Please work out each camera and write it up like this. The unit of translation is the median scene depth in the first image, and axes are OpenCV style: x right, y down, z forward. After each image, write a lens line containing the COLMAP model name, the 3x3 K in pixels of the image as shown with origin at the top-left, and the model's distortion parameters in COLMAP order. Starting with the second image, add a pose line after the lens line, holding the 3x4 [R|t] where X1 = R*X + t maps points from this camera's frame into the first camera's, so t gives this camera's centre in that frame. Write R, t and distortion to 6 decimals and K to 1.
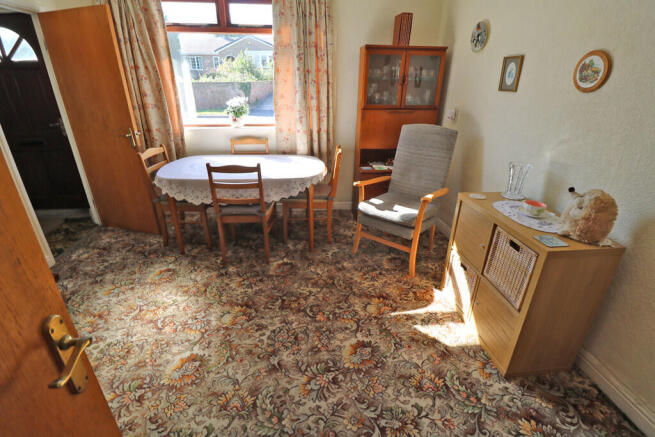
lens RADIAL K [[302.2, 0, 325.9], [0, 302.2, 211.3], [0, 0, 1]] dist [-0.004808, -0.009487]
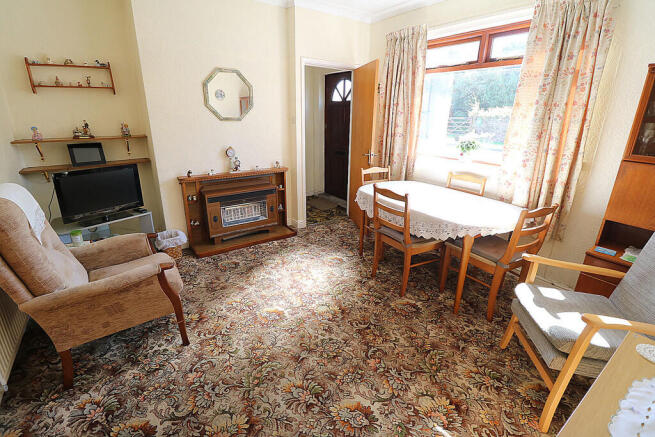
lens RADIAL K [[302.2, 0, 325.9], [0, 302.2, 211.3], [0, 0, 1]] dist [-0.004808, -0.009487]
pose [[0.483083, 0.269927, -0.832929, 0.450097], [-0.354154, 0.930240, 0.096060, -0.093676], [0.800753, 0.248580, 0.544979, 0.220102]]
